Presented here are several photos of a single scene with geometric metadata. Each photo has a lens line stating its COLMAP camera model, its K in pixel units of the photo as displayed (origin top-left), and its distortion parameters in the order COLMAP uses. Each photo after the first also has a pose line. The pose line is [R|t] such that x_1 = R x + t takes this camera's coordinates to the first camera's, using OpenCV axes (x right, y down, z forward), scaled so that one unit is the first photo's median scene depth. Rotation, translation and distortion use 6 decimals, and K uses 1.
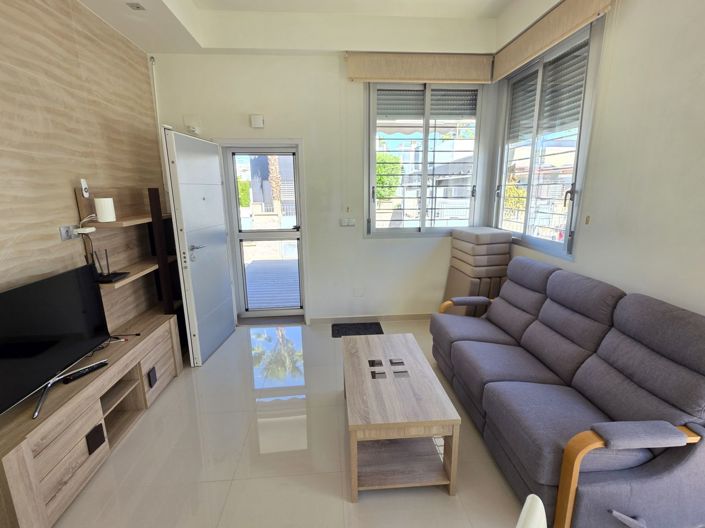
lens RADIAL K [[336.7, 0, 352.4], [0, 336.7, 260.9], [0, 0, 1]] dist [0.012986, -0.000175]
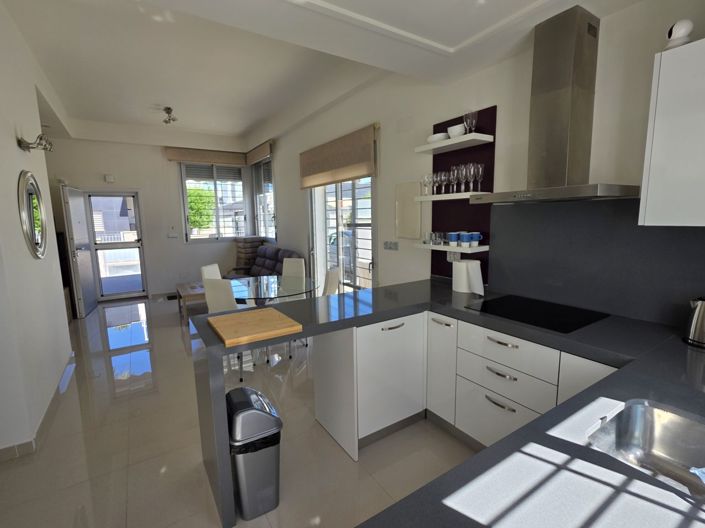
lens RADIAL K [[336.7, 0, 347.1], [0, 336.7, 263.6], [0, 0, 1]] dist [0.012986, -0.000175]
pose [[0.882414, -0.068967, 0.465391, -0.044895], [0.107730, 0.992534, -0.057180, 0.238630], [-0.457973, 0.100593, 0.883256, -0.996435]]
